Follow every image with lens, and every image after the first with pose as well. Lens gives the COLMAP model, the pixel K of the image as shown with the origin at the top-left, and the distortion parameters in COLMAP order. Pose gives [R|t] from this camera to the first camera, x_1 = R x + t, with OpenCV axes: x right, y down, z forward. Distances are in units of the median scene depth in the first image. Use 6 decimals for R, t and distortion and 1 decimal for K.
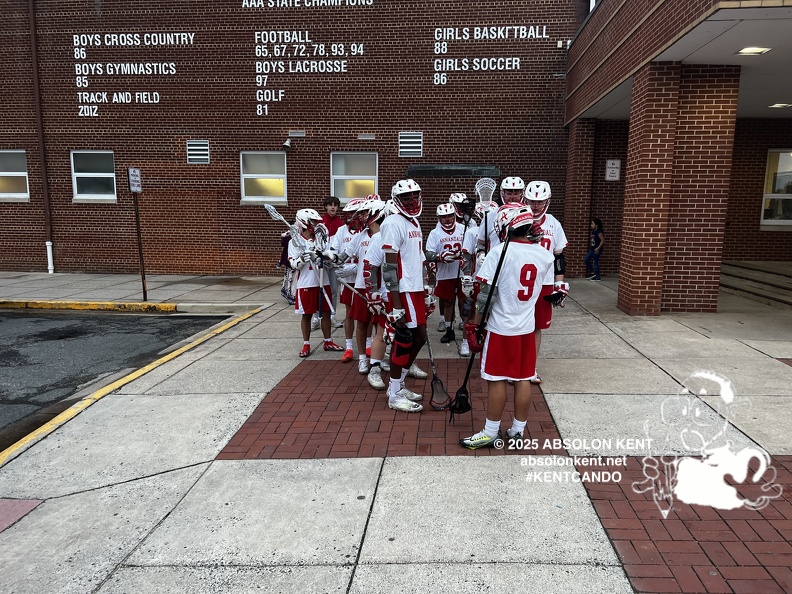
lens RADIAL K [[601.9, 0, 397.9], [0, 601.9, 298.2], [0, 0, 1]] dist [0.043756, -0.048310]
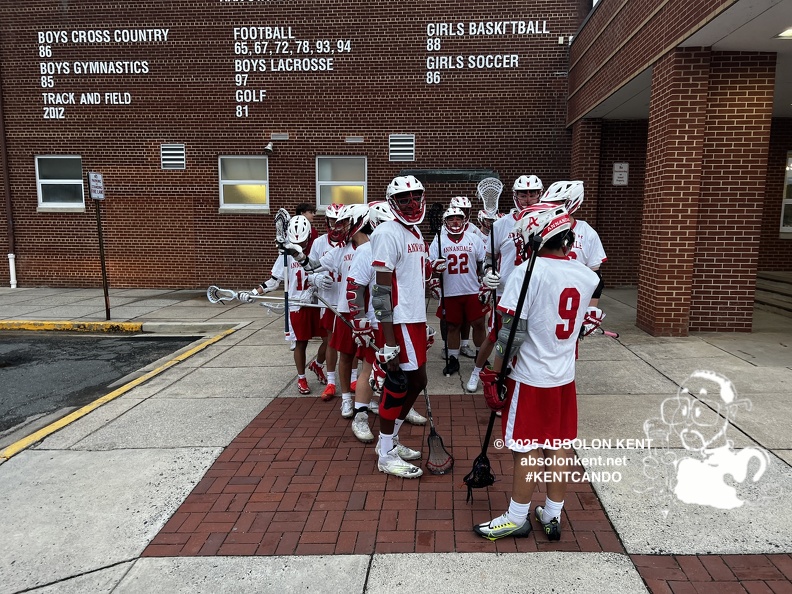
lens RADIAL K [[601.9, 0, 398.0], [0, 601.9, 295.0], [0, 0, 1]] dist [0.043756, -0.048310]
pose [[0.999879, -0.005854, 0.014443, 0.000275], [0.006136, 0.999790, -0.019550, -0.016189], [-0.014326, 0.019637, 0.999705, 0.125941]]
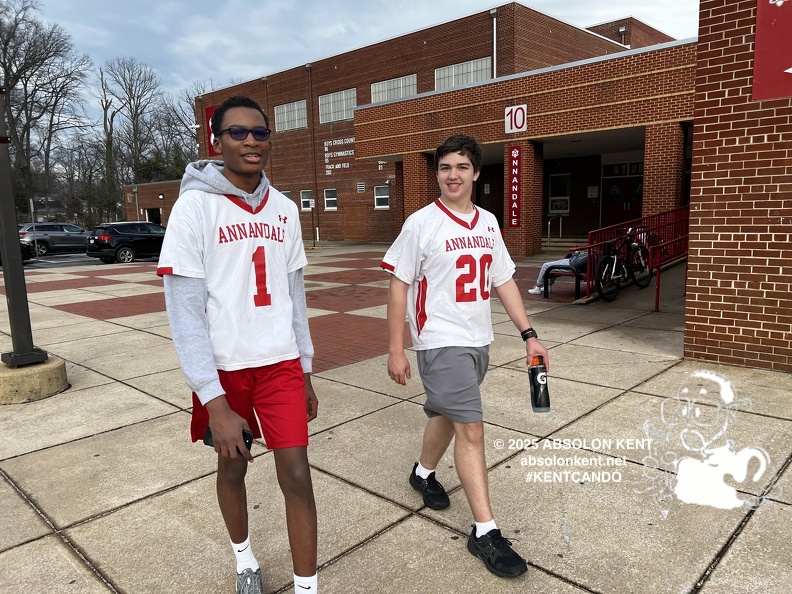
lens RADIAL K [[601.9, 0, 401.7], [0, 601.9, 310.4], [0, 0, 1]] dist [0.043756, -0.048310]
pose [[0.789290, 0.073598, -0.609594, 2.173716], [-0.065148, 0.997224, 0.036045, 0.234173], [0.610555, 0.011264, 0.791894, -1.270034]]
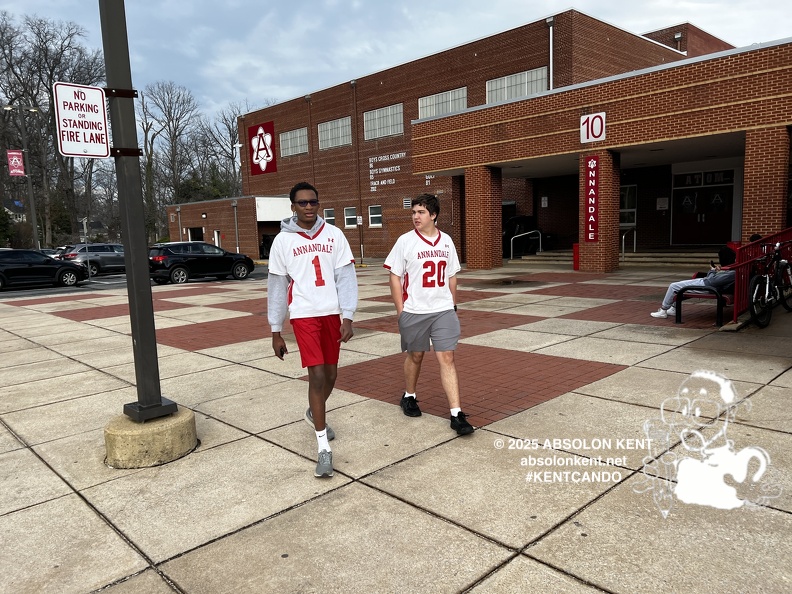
lens RADIAL K [[601.9, 0, 397.7], [0, 601.9, 309.7], [0, 0, 1]] dist [0.043756, -0.048310]
pose [[0.756772, 0.052033, -0.651605, 2.002249], [-0.057375, 0.998267, 0.013080, 0.225986], [0.651156, 0.027487, 0.758446, -1.271977]]
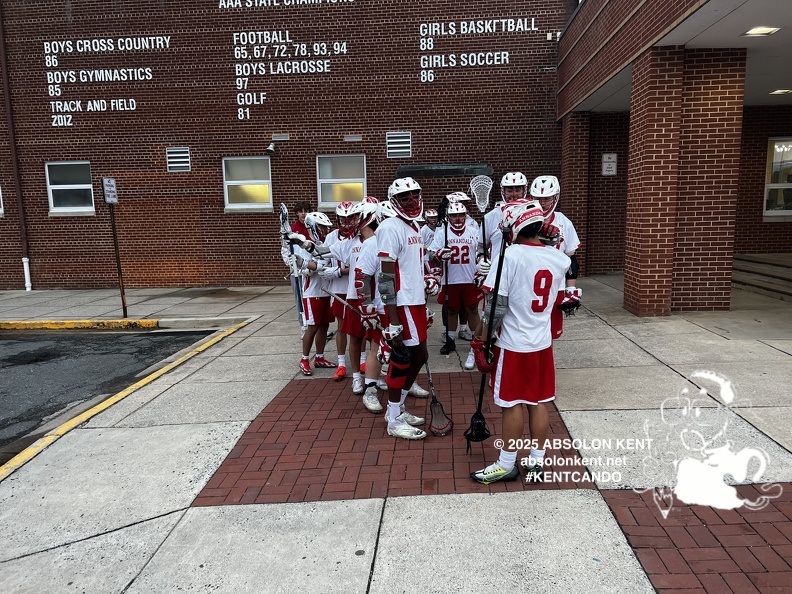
lens RADIAL K [[601.9, 0, 398.1], [0, 601.9, 297.4], [0, 0, 1]] dist [0.043756, -0.048310]
pose [[0.999316, -0.034497, 0.013316, -0.002666], [0.034579, 0.999385, -0.005907, -0.008701], [-0.013104, 0.006364, 0.999894, 0.061556]]
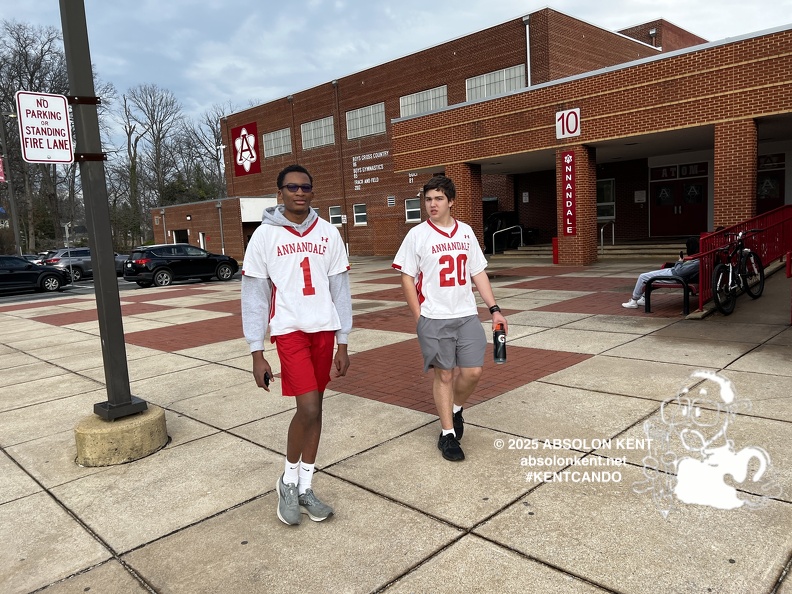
lens RADIAL K [[601.9, 0, 400.1], [0, 601.9, 301.1], [0, 0, 1]] dist [0.043756, -0.048310]
pose [[0.771192, 0.026876, -0.636034, 2.029664], [-0.033583, 0.999435, 0.001513, 0.227460], [0.635716, 0.020193, 0.771659, -1.269481]]
